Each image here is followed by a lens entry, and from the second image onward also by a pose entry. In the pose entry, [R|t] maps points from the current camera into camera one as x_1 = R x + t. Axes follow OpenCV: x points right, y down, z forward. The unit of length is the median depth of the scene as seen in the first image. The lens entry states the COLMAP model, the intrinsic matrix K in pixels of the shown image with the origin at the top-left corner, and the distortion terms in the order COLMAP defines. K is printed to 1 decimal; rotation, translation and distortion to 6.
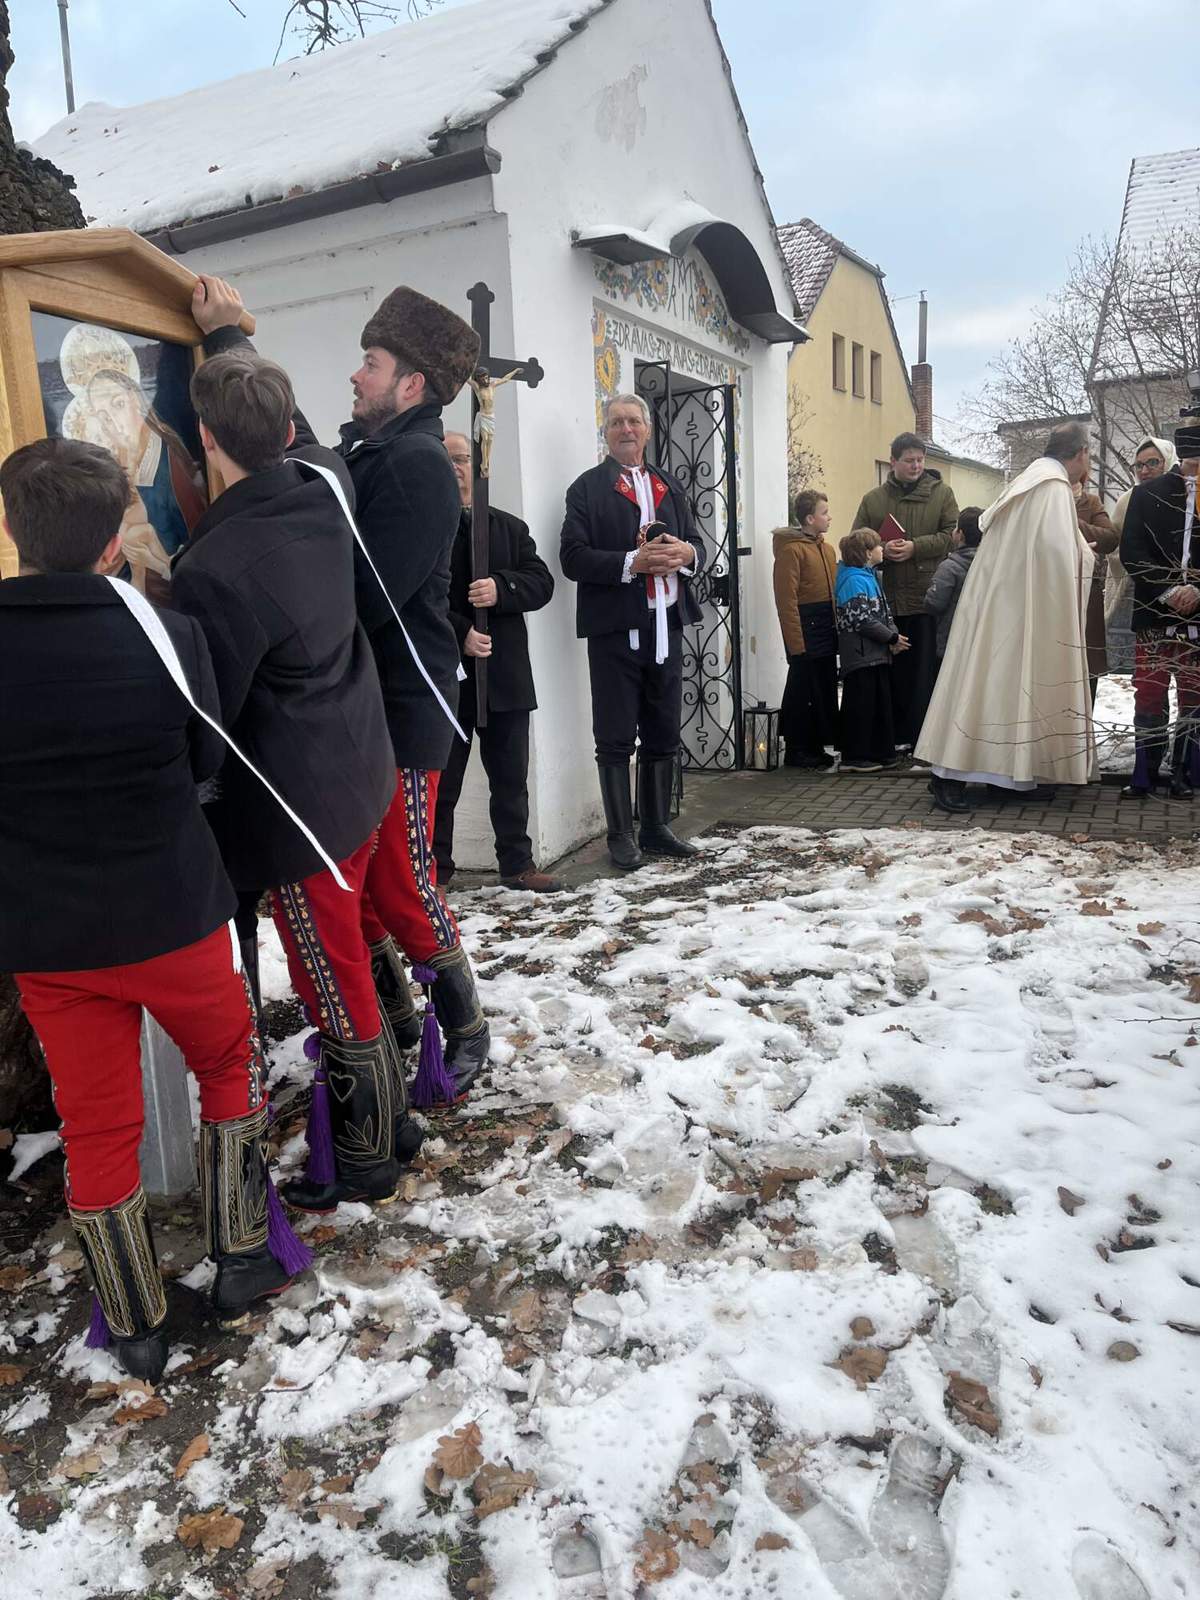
lens RADIAL K [[1226.4, 0, 598.7], [0, 1226.4, 816.3], [0, 0, 1]] dist [0.046980, -0.044441]
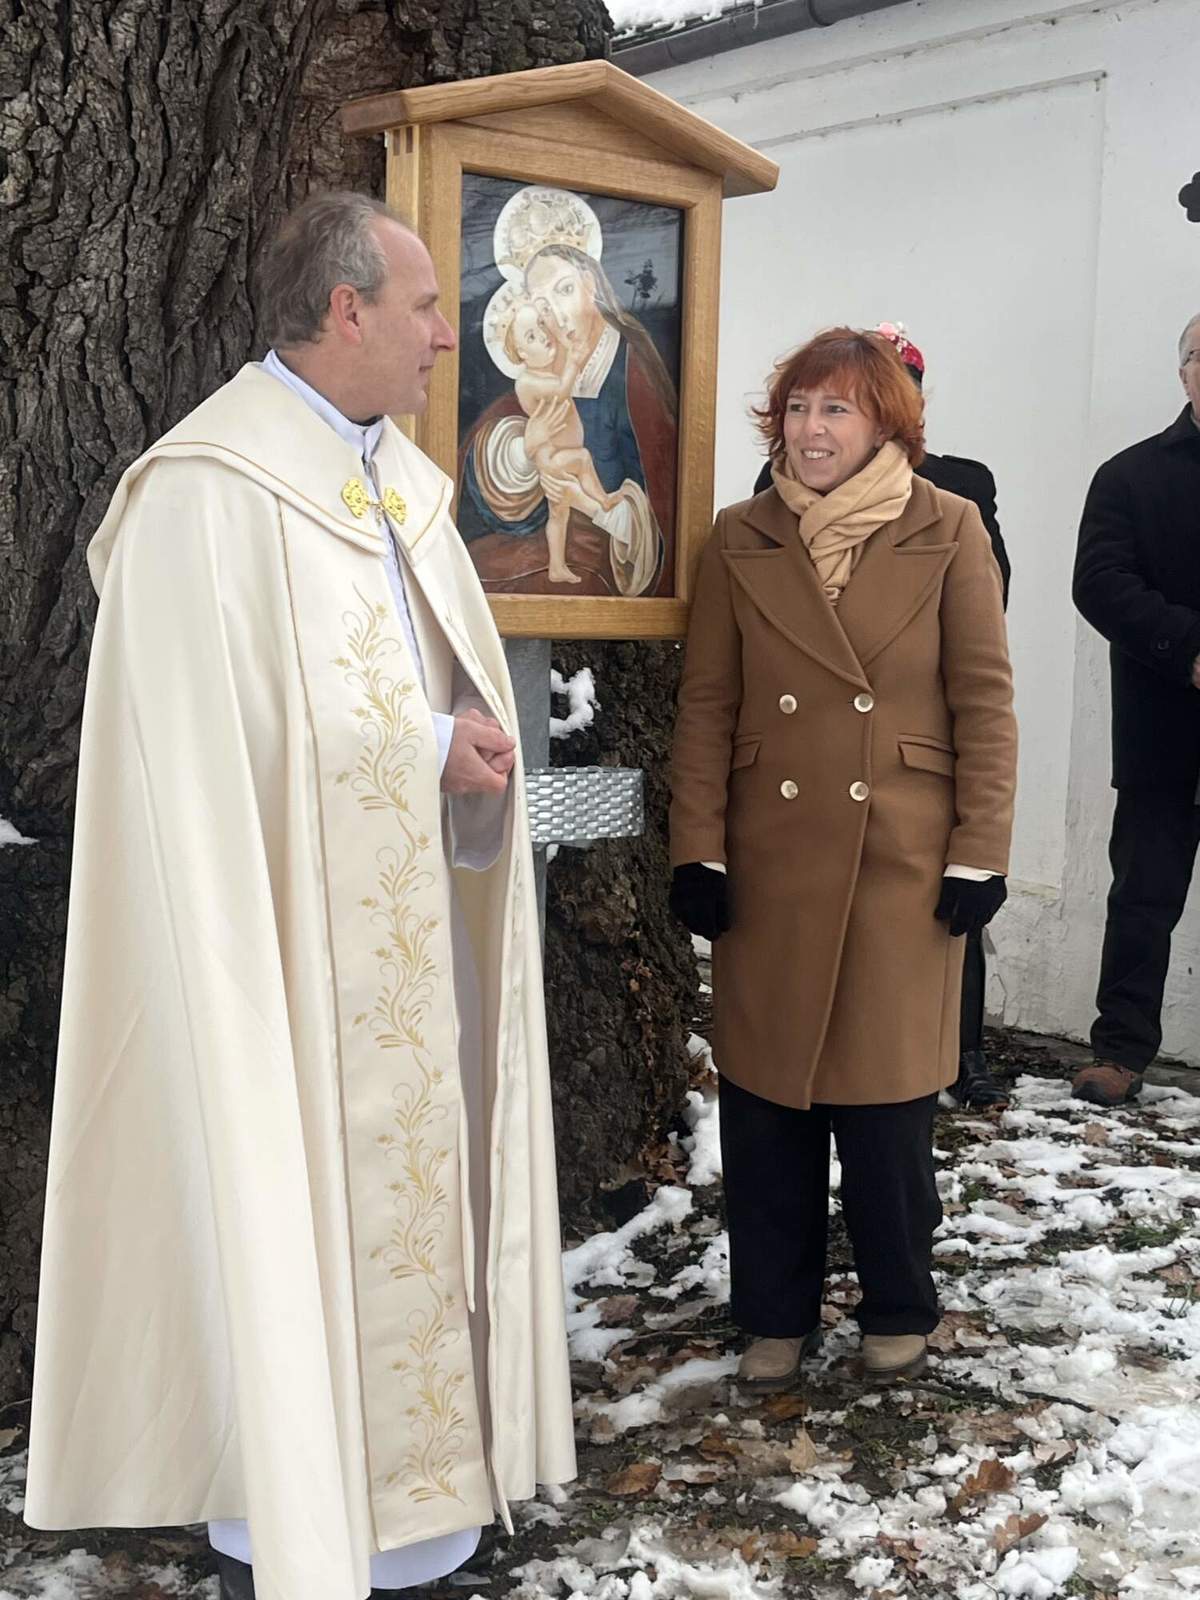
lens RADIAL K [[2327.1, 0, 604.9], [0, 2327.1, 798.2], [0, 0, 1]] dist [0.020737, 0.000000]
pose [[0.899668, 0.115797, -0.420938, 0.254573], [-0.148098, 0.987960, -0.044747, 0.026766], [0.410688, 0.102598, 0.905985, -0.221826]]
